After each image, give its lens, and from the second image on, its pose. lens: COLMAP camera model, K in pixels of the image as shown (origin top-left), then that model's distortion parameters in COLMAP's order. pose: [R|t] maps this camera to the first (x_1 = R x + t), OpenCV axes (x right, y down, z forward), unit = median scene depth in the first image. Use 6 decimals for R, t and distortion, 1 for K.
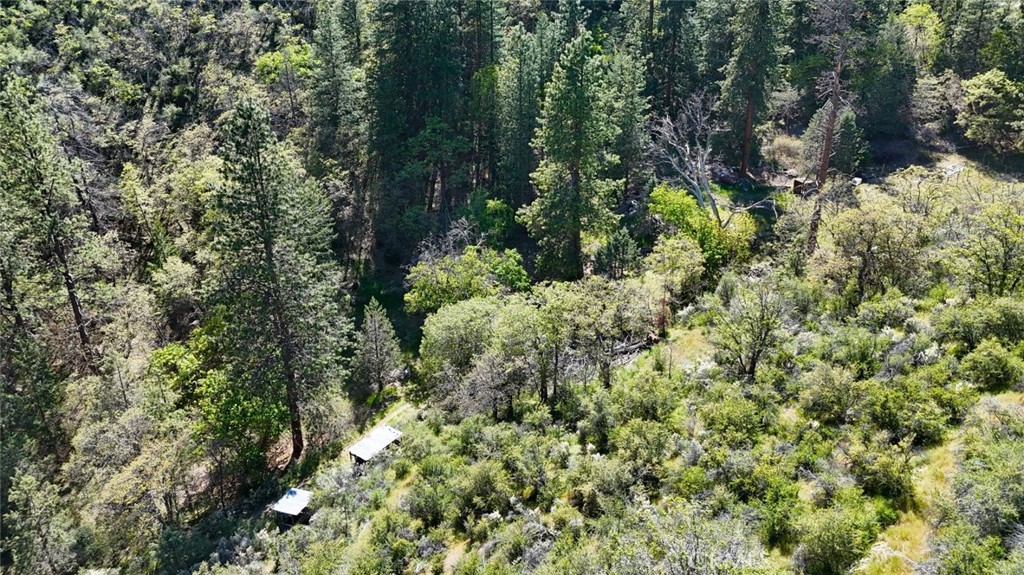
lens RADIAL K [[762.9, 0, 506.6], [0, 762.9, 292.3], [0, 0, 1]] dist [0.063179, -0.050329]
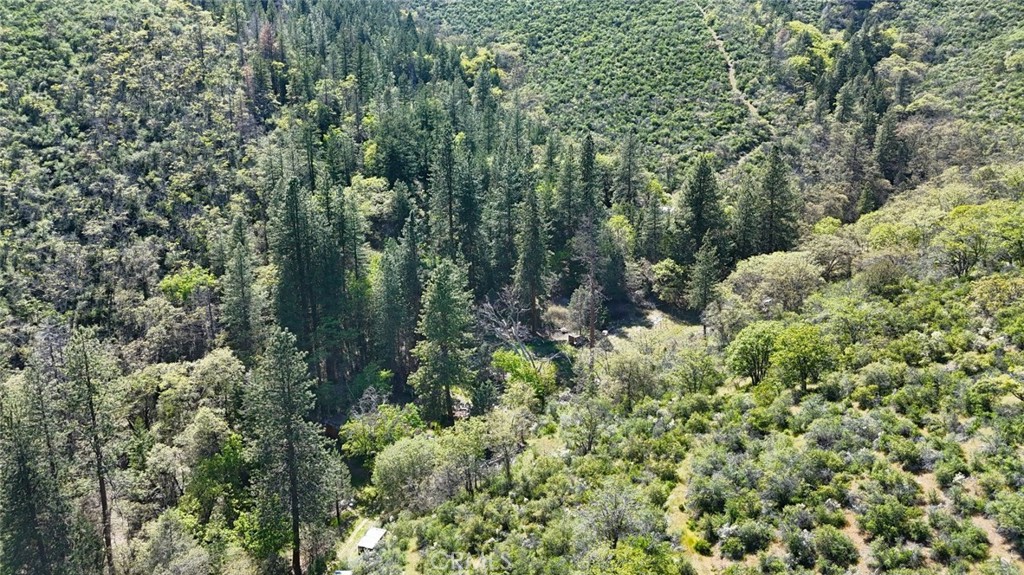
lens RADIAL K [[762.9, 0, 512.3], [0, 762.9, 282.3], [0, 0, 1]] dist [0.063179, -0.050329]
pose [[0.937426, -0.073042, 0.340437, -0.279534], [0.141442, 0.973326, -0.180642, 0.010084], [-0.318161, 0.217491, 0.922752, -0.449221]]
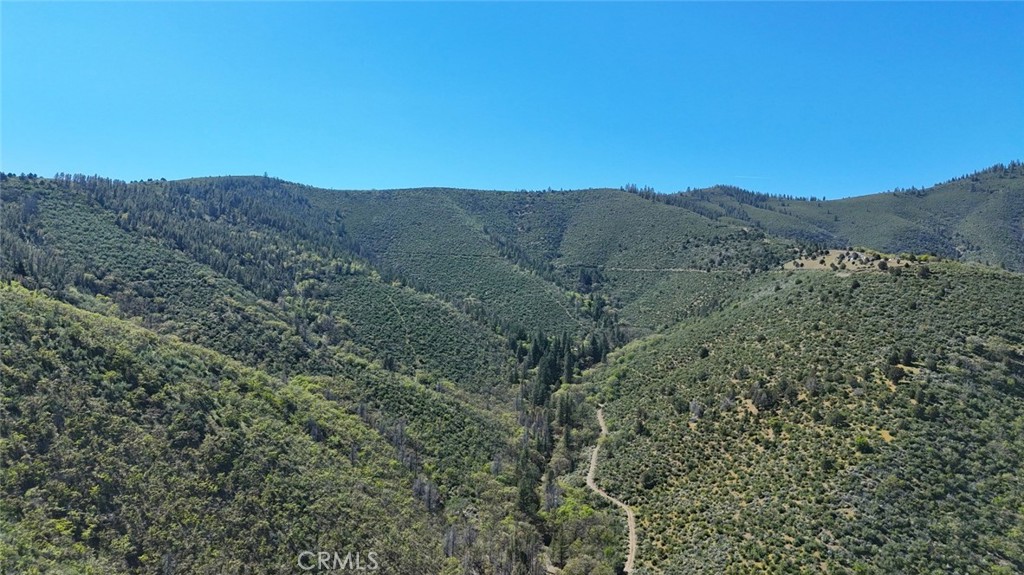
lens RADIAL K [[762.9, 0, 512.1], [0, 762.9, 289.4], [0, 0, 1]] dist [0.063179, -0.050329]
pose [[0.728040, 0.026581, 0.685019, -6.486321], [0.285733, 0.896548, -0.338466, 1.862416], [-0.623148, 0.442149, 0.645128, -4.665014]]
